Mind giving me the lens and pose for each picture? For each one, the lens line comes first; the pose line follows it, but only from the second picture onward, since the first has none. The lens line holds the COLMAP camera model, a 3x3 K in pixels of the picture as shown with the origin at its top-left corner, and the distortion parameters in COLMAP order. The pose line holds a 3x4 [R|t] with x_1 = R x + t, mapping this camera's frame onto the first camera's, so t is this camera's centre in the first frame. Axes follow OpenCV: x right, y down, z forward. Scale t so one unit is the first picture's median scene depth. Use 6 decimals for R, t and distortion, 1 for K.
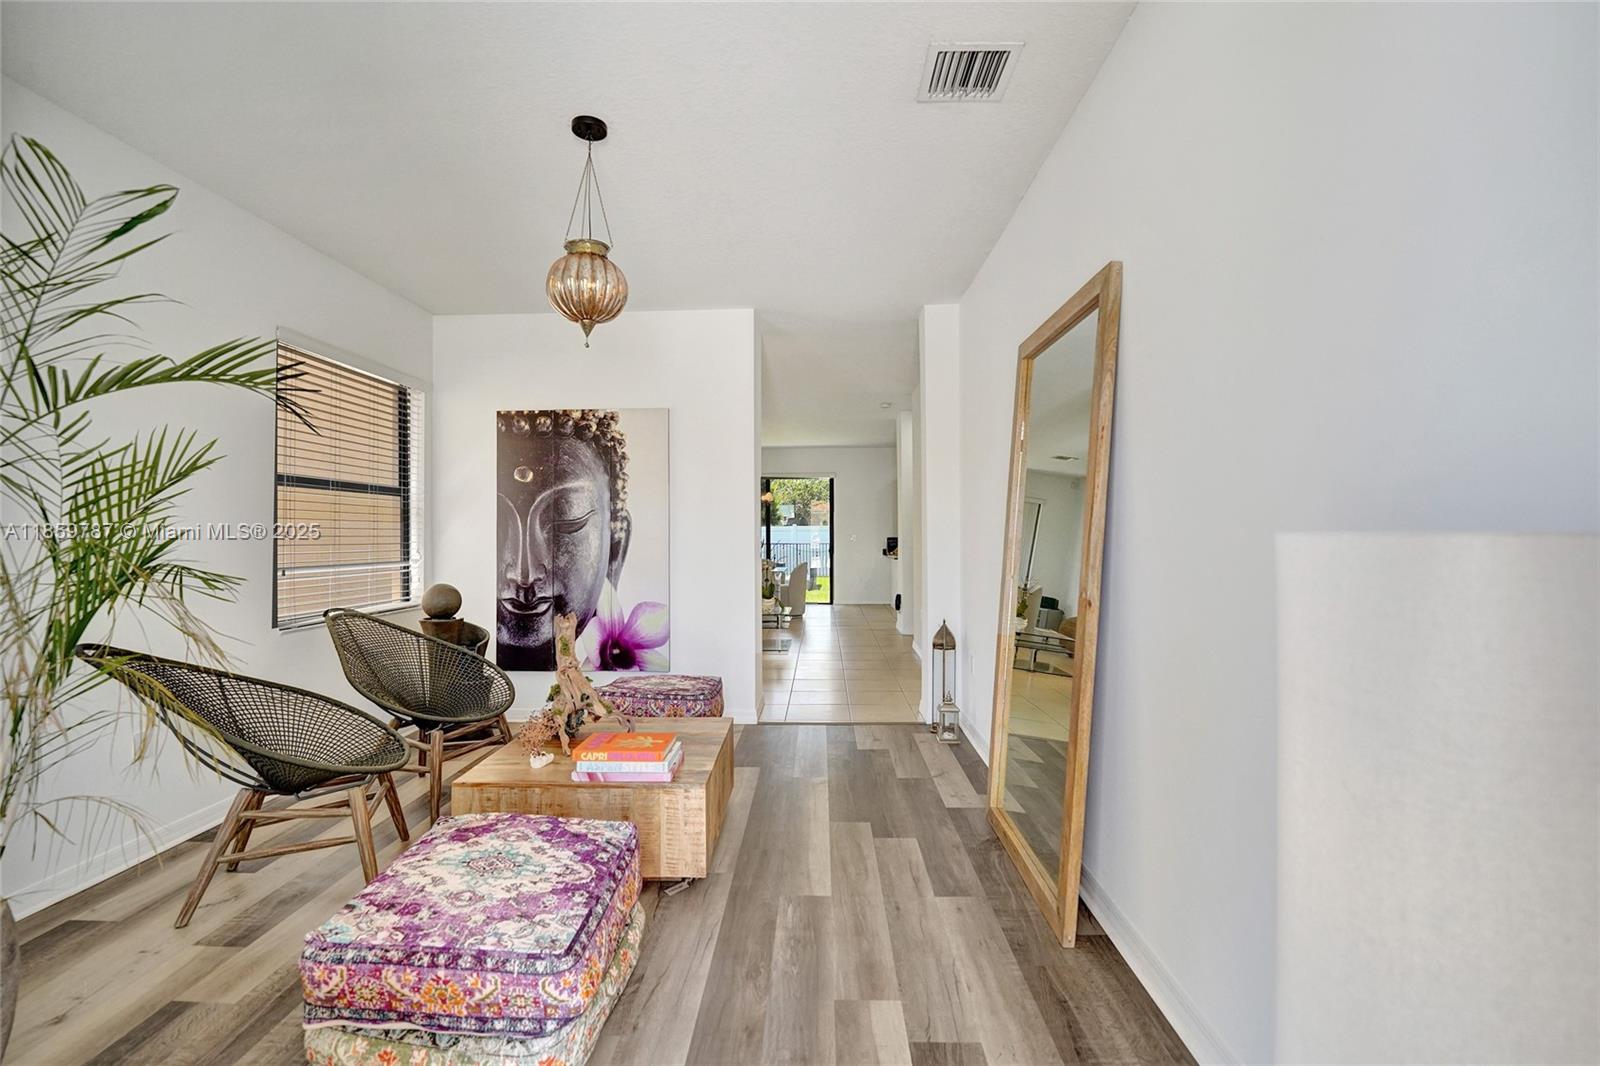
lens RADIAL K [[692.1, 0, 800.0], [0, 692.1, 533.0], [0, 0, 1]] dist [-0.000816, -0.000197]
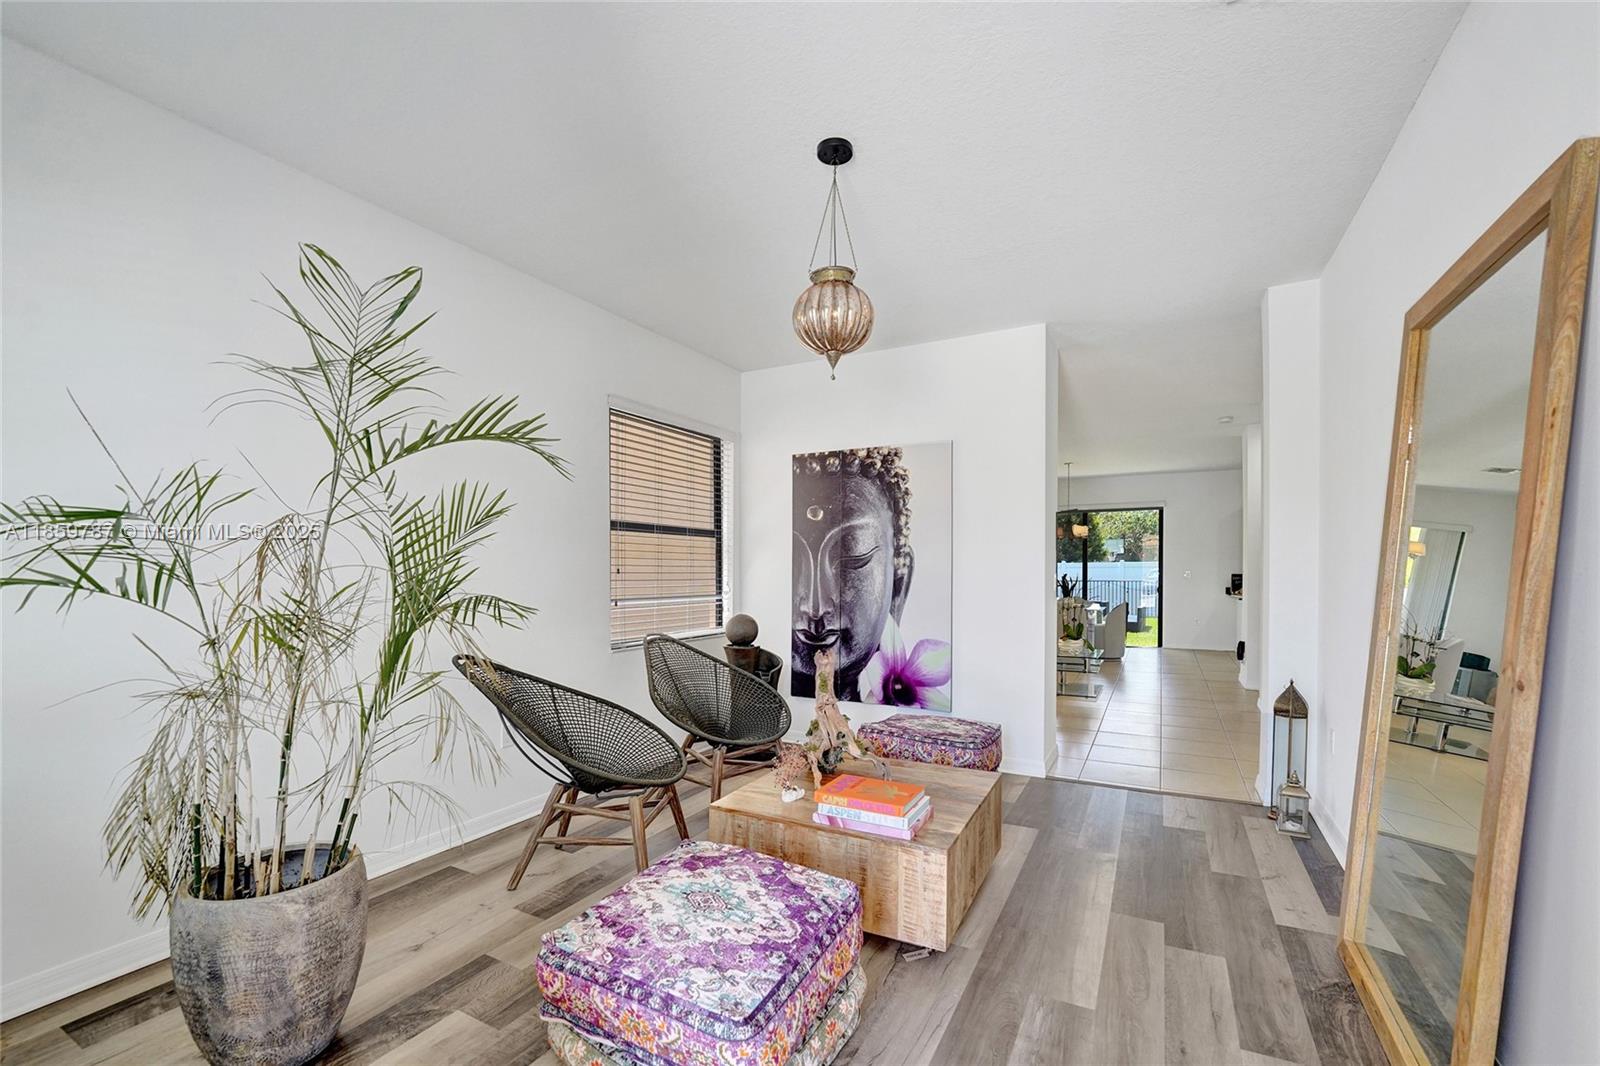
lens RADIAL K [[674.3, 0, 803.4], [0, 674.3, 579.2], [0, 0, 1]] dist [-0.016666, 0.000325]
pose [[0.900922, 0.011621, -0.433826, 0.061284], [-0.004006, 0.999822, 0.018461, -0.005029], [0.433963, -0.014894, 0.900808, 0.115617]]
